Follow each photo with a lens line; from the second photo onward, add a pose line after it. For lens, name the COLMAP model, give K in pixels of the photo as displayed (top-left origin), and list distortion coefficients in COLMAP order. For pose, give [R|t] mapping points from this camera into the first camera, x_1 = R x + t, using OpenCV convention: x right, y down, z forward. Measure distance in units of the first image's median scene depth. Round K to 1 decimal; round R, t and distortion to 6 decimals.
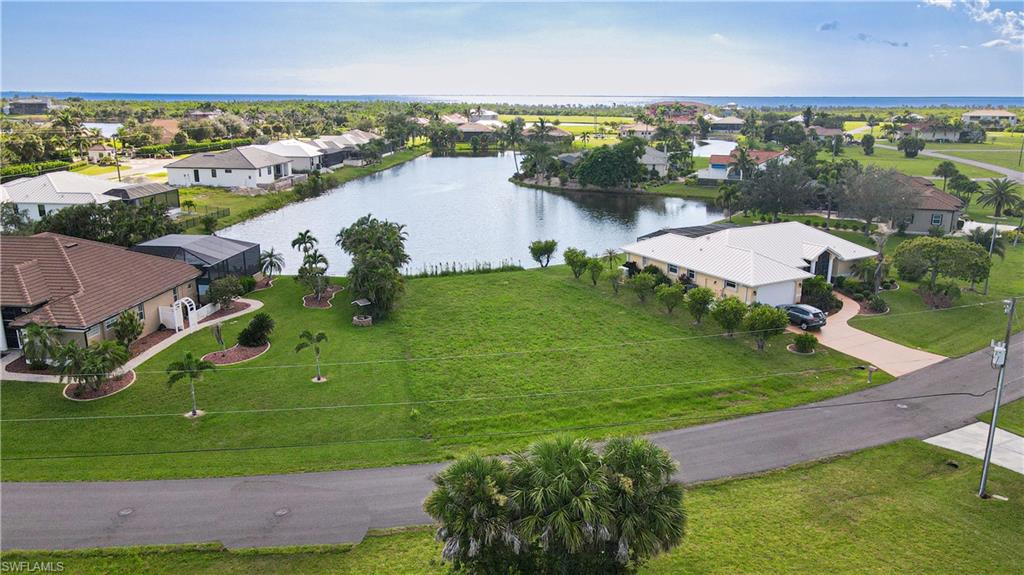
lens RADIAL K [[749.8, 0, 512.5], [0, 749.8, 286.4], [0, 0, 1]] dist [0.010916, 0.014587]
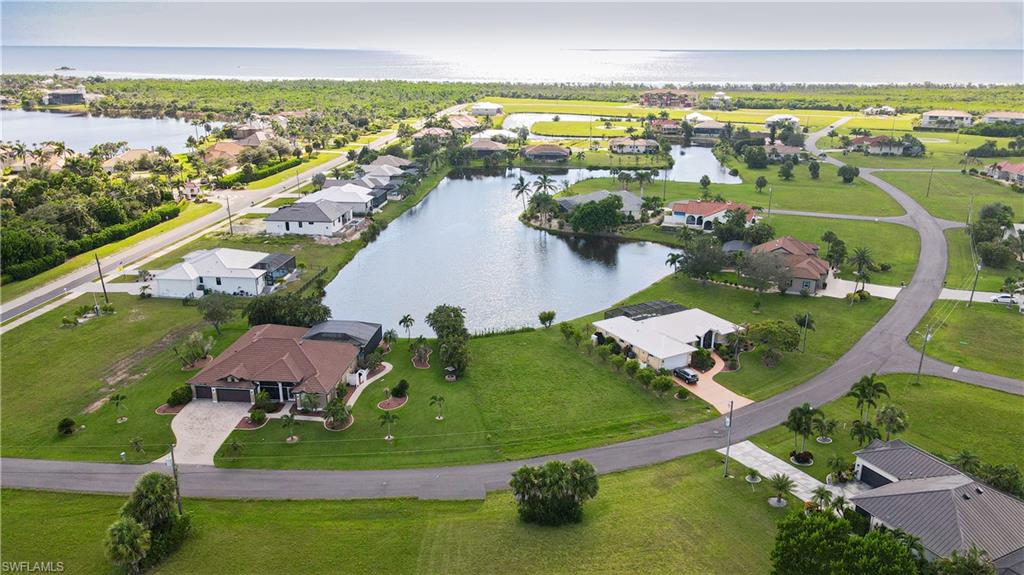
lens RADIAL K [[749.8, 0, 511.9], [0, 749.8, 289.8], [0, 0, 1]] dist [0.010916, 0.014587]
pose [[0.999997, -0.001966, -0.001159, -0.040613], [0.002035, 0.997995, 0.063257, -0.260030], [0.001033, -0.063259, 0.997997, -0.754134]]
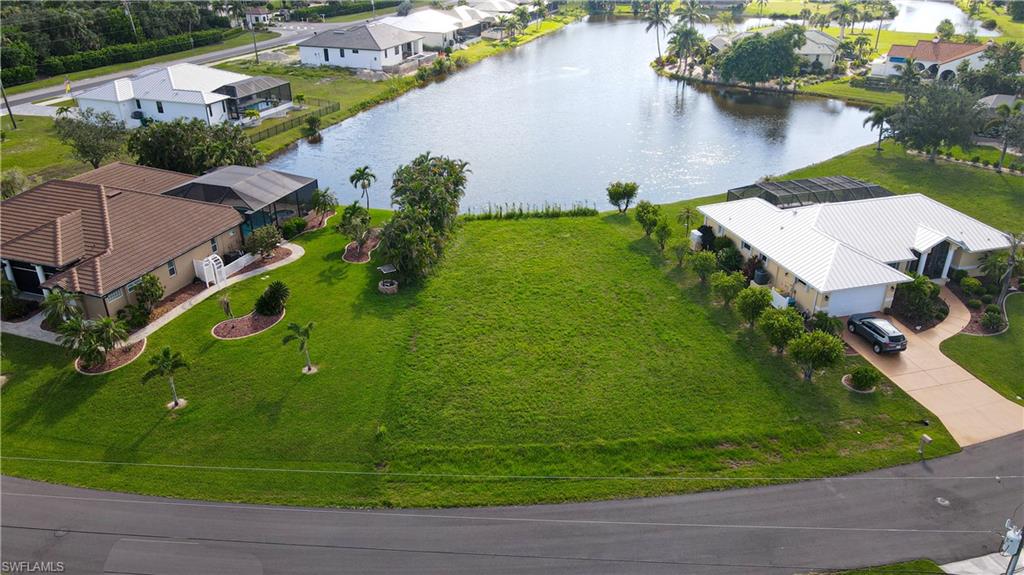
lens RADIAL K [[749.8, 0, 514.1], [0, 749.8, 287.4], [0, 0, 1]] dist [0.010916, 0.014587]
pose [[0.971470, 0.100990, -0.214587, 0.148072], [-0.055856, 0.976781, 0.206831, -0.145577], [0.230492, -0.188944, 0.954554, 0.103554]]
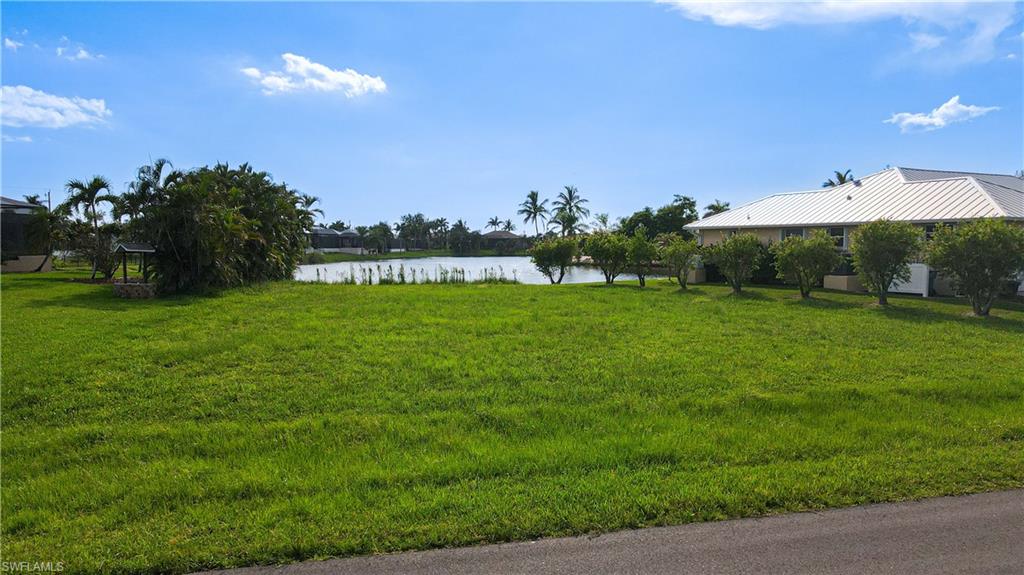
lens RADIAL K [[749.8, 0, 512.3], [0, 749.8, 286.1], [0, 0, 1]] dist [0.010916, 0.014587]
pose [[0.998642, 0.001738, -0.052064, 0.047765], [-0.011900, 0.980628, -0.195518, 0.117273], [0.050716, 0.195872, 0.979317, 0.505888]]
